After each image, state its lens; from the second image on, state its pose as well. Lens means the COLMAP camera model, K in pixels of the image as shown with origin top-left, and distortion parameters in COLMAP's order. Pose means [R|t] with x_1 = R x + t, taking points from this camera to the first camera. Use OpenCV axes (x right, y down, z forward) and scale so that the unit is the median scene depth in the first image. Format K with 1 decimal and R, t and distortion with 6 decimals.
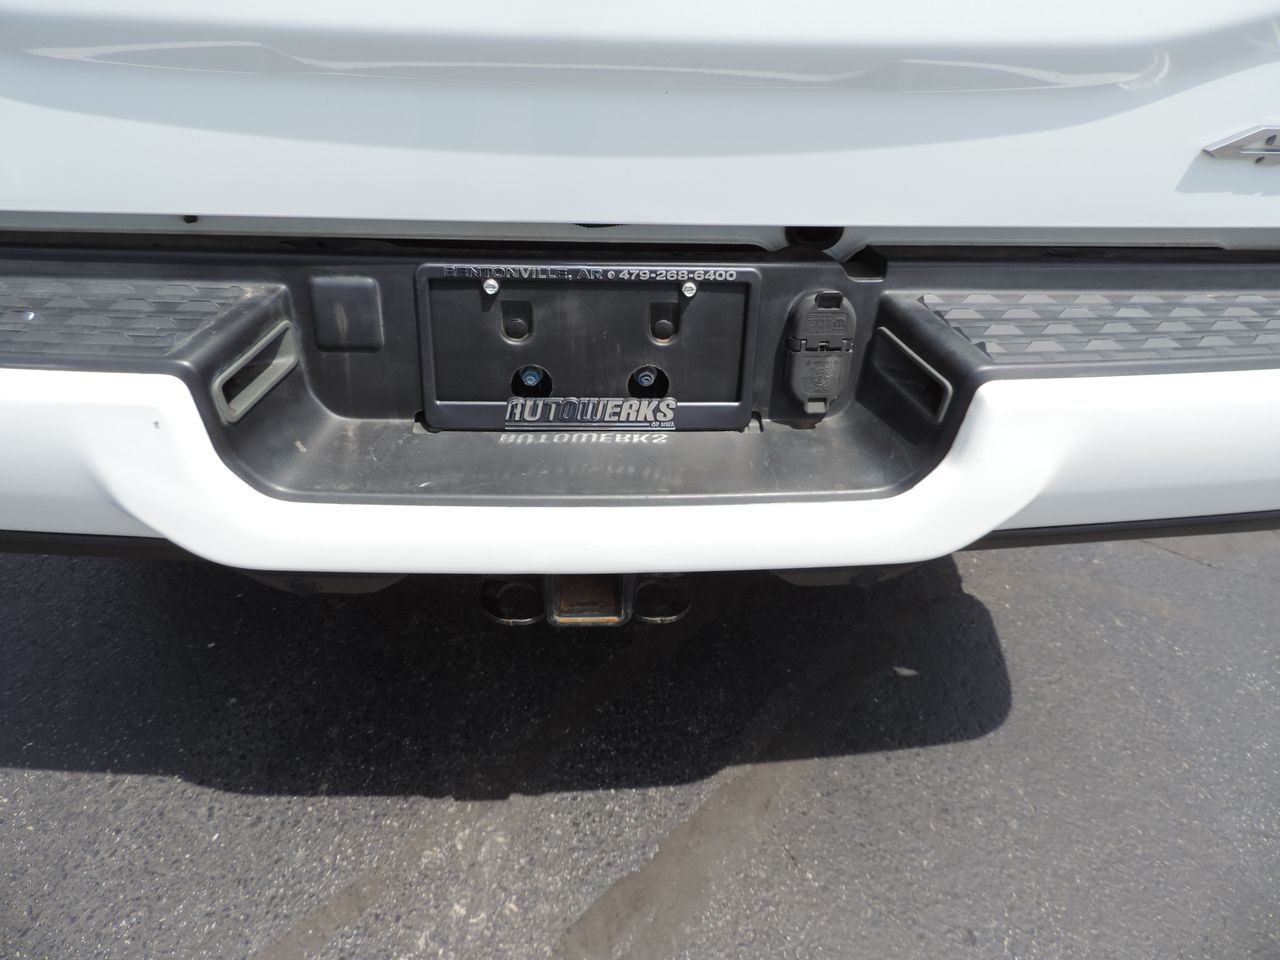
lens RADIAL K [[933.9, 0, 647.0], [0, 933.9, 477.5], [0, 0, 1]] dist [-0.002538, -0.000751]
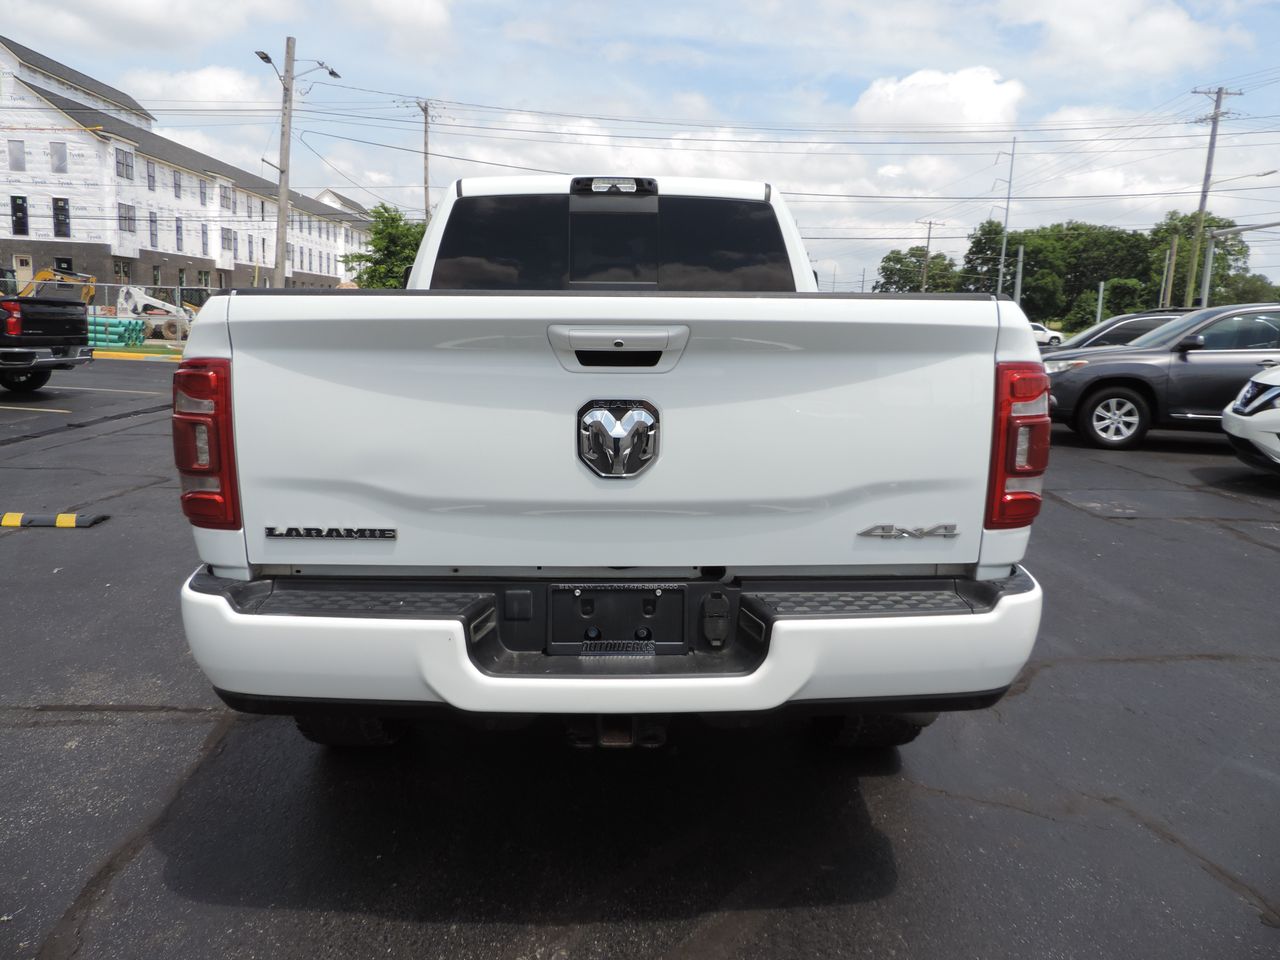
lens RADIAL K [[890.3, 0, 639.7], [0, 890.3, 502.6], [0, 0, 1]] dist [-0.028211, 0.000132]
pose [[0.998756, -0.025976, -0.042554, 0.096403], [0.005793, 0.908232, -0.418427, 0.531548], [0.049517, 0.417660, 0.907253, -1.150329]]
